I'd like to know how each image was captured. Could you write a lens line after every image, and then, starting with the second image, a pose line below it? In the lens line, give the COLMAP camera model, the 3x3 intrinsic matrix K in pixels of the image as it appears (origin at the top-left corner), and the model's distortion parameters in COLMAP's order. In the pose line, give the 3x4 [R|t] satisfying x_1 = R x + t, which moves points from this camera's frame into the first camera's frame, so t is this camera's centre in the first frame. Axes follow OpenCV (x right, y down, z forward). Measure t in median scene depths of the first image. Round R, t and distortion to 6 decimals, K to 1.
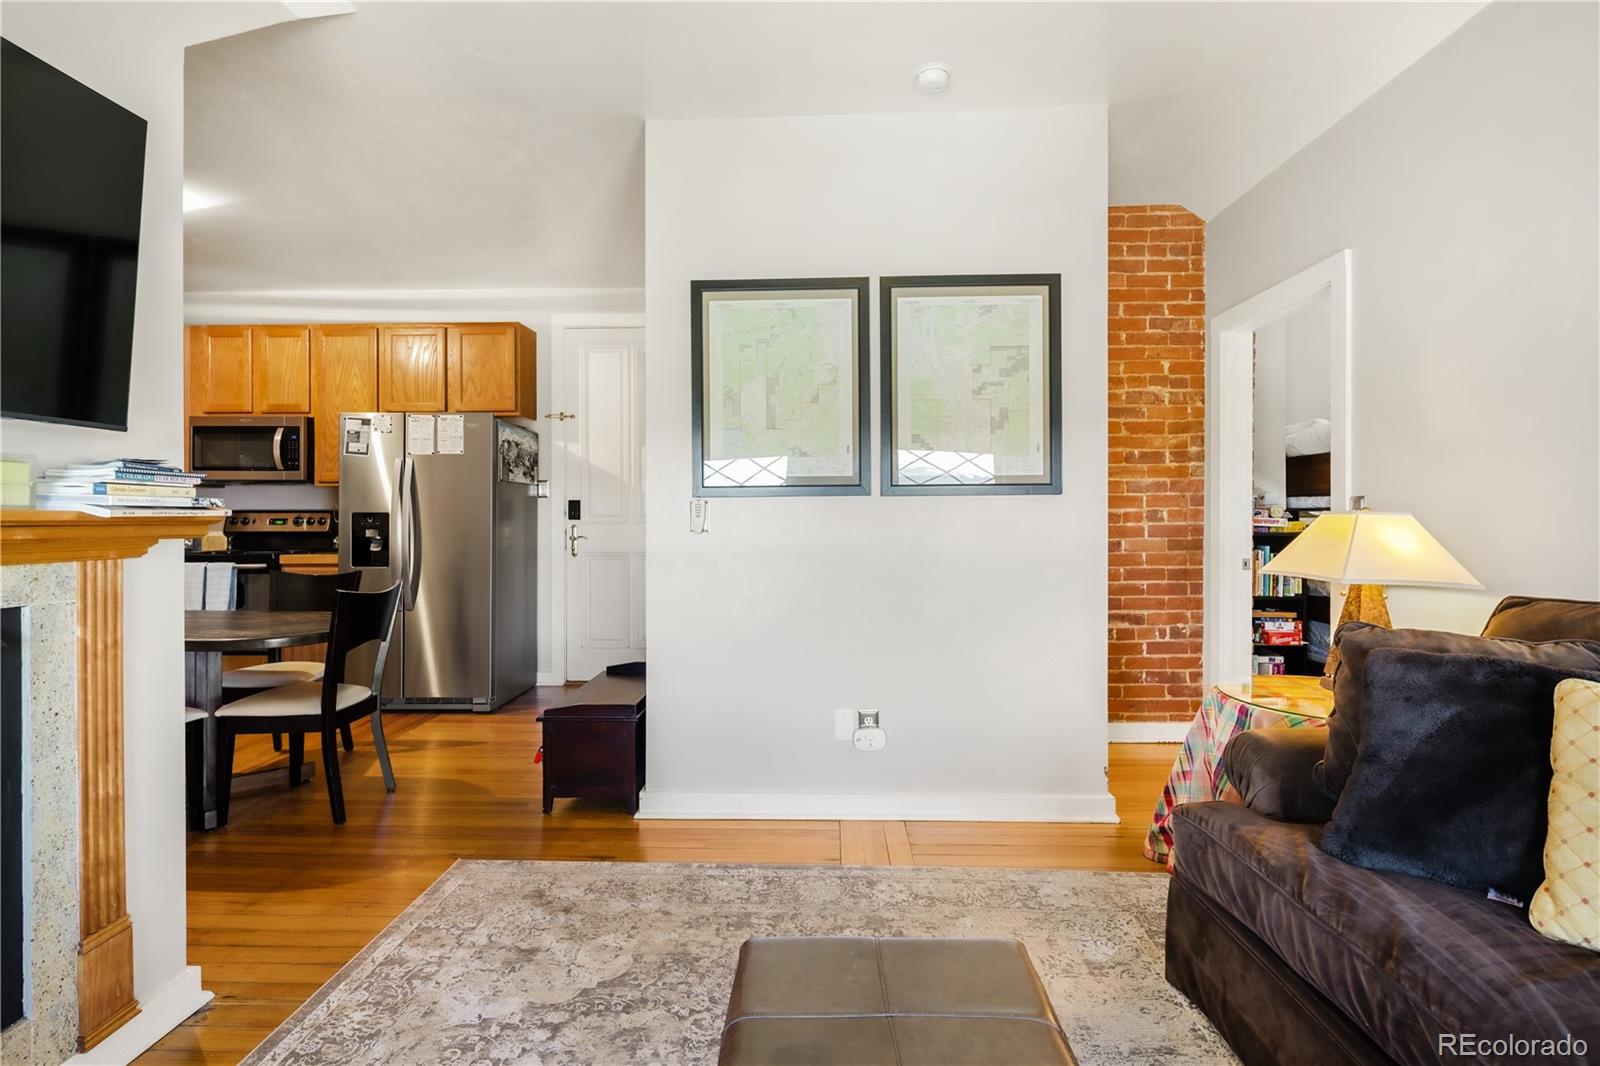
lens RADIAL K [[778.3, 0, 797.9], [0, 778.3, 517.5], [0, 0, 1]] dist [0.004062, -0.002355]
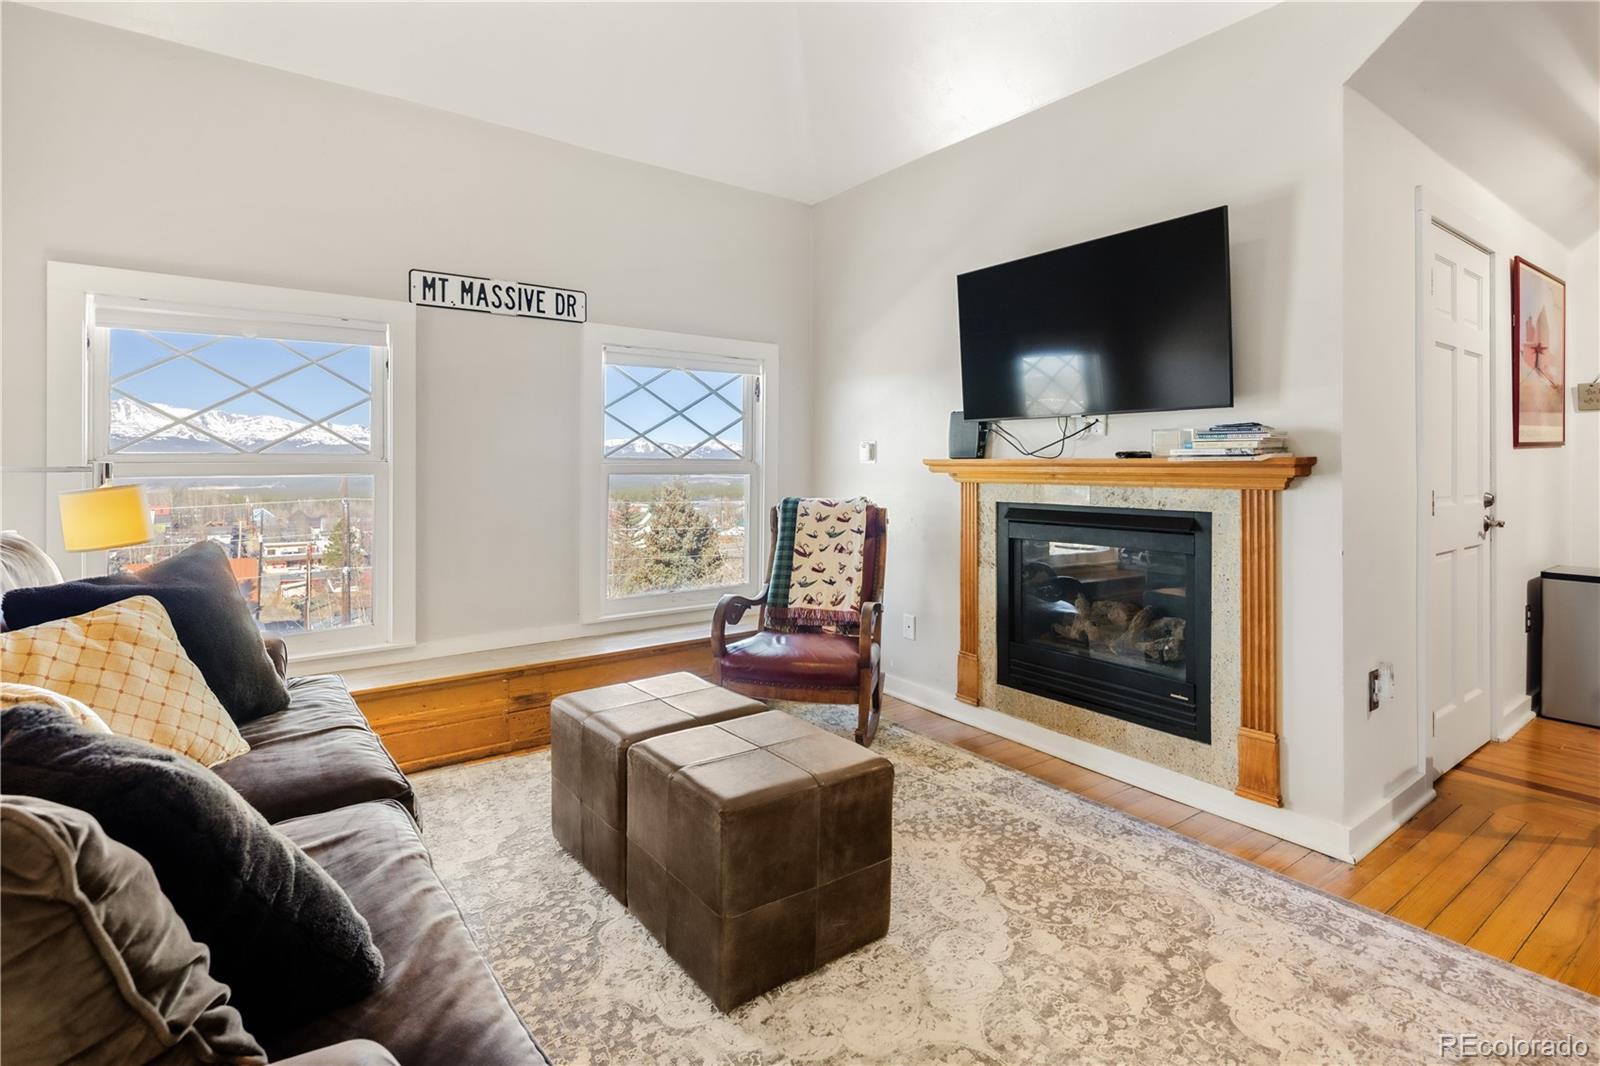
lens RADIAL K [[778.3, 0, 798.3], [0, 778.3, 465.3], [0, 0, 1]] dist [0.004062, -0.002355]
pose [[-0.782273, 0.001997, -0.622933, 0.253896], [-0.001254, 0.999988, 0.004780, 0.000396], [0.622935, 0.004521, -0.782261, 0.541365]]
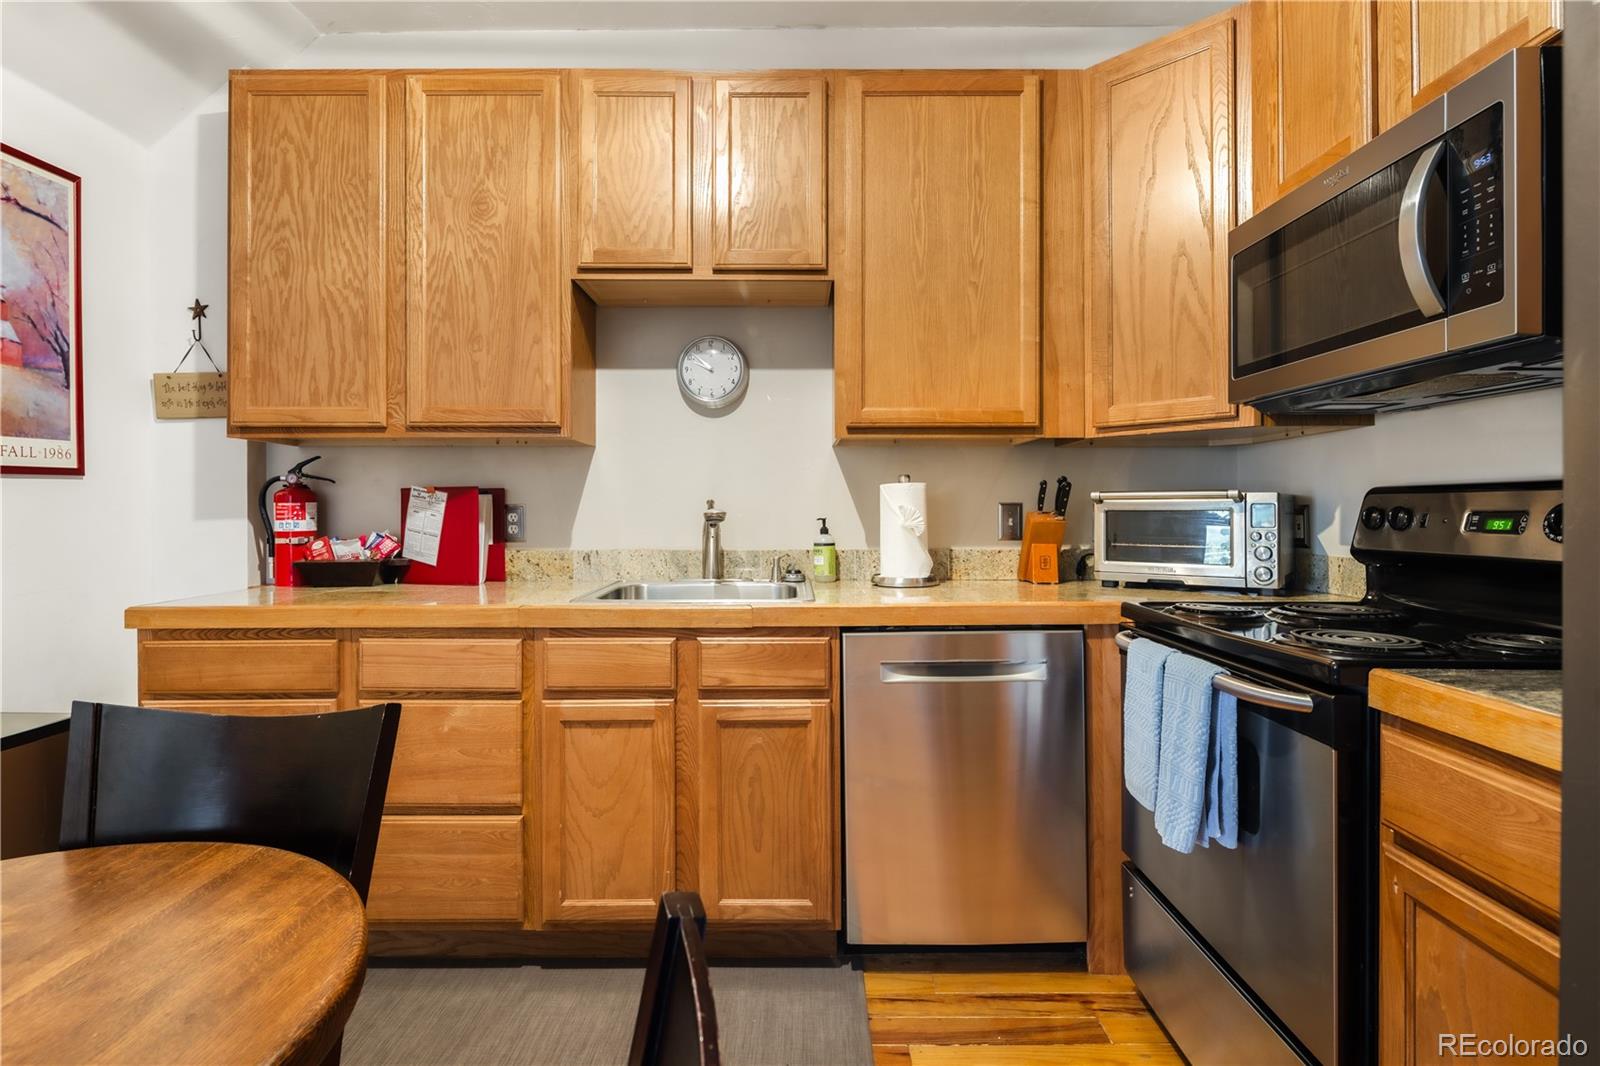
lens RADIAL K [[778.3, 0, 791.1], [0, 778.3, 503.9], [0, 0, 1]] dist [0.004062, -0.002355]
pose [[0.022589, -0.007576, -0.999716, -0.419198], [-0.000783, 0.999971, -0.007595, 0.001164], [0.999745, 0.000954, 0.022582, 0.789192]]
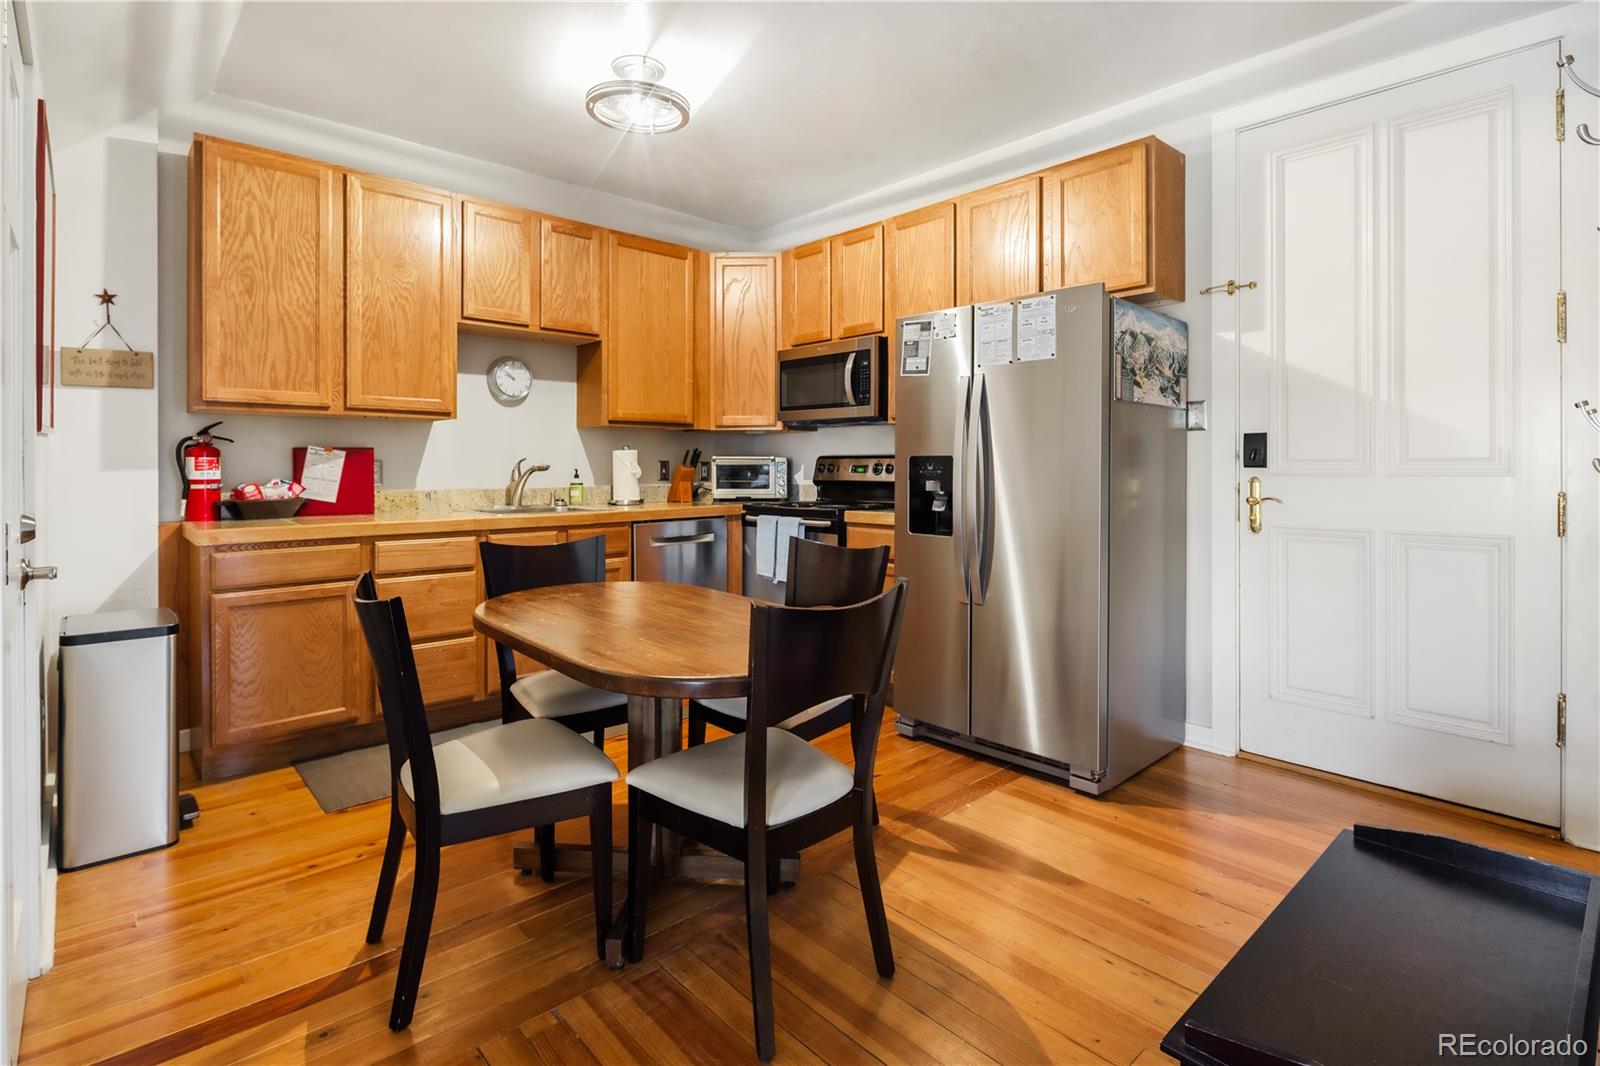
lens RADIAL K [[778.3, 0, 802.4], [0, 778.3, 465.9], [0, 0, 1]] dist [0.004062, -0.002355]
pose [[0.703474, 0.001065, -0.710720, -0.123715], [-0.002759, 0.999995, -0.001233, 0.003344], [0.710715, 0.002829, 0.703474, 0.392134]]
